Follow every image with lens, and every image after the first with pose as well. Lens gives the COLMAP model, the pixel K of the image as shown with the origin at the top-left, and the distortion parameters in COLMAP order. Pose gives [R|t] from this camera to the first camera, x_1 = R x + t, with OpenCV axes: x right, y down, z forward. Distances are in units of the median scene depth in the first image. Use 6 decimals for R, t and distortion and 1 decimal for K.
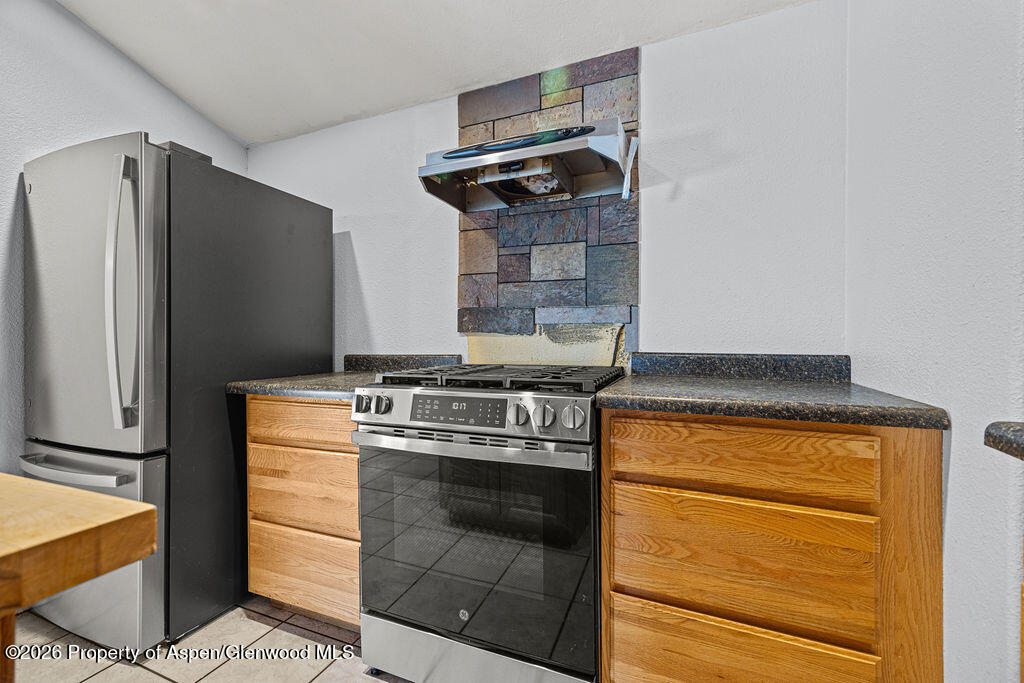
lens RADIAL K [[422.2, 0, 513.0], [0, 422.2, 341.0], [0, 0, 1]] dist [0.004791, 0.000384]
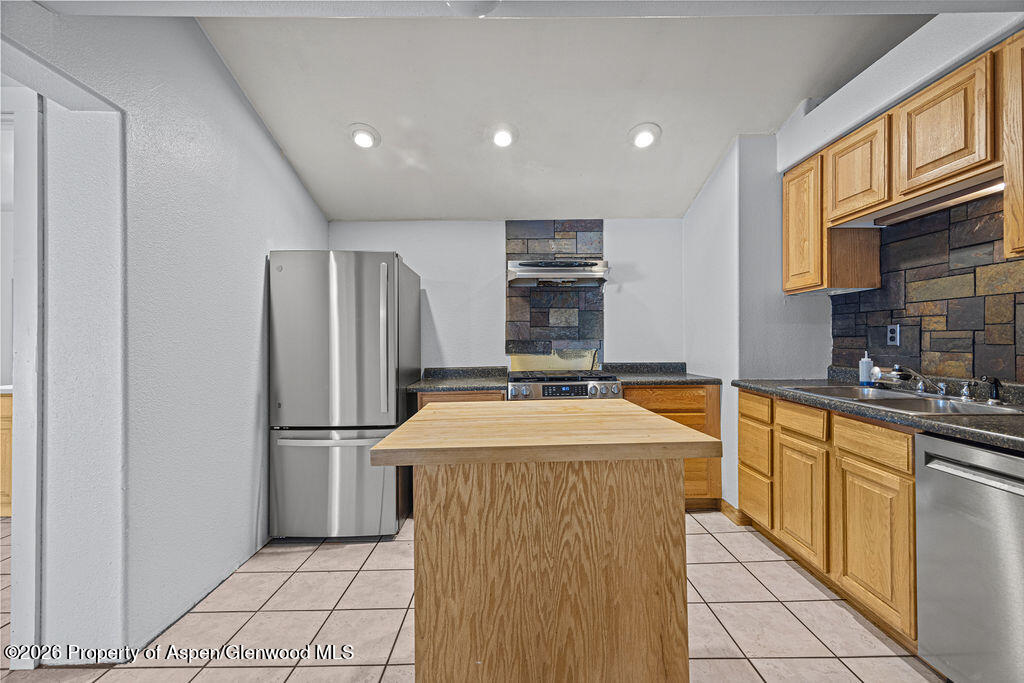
lens RADIAL K [[422.2, 0, 511.8], [0, 422.2, 338.3], [0, 0, 1]] dist [0.004791, 0.000384]
pose [[0.924332, -0.003997, 0.381567, -0.881665], [0.010289, 0.999843, -0.014451, -0.065423], [-0.381449, 0.017283, 0.924228, -0.730079]]
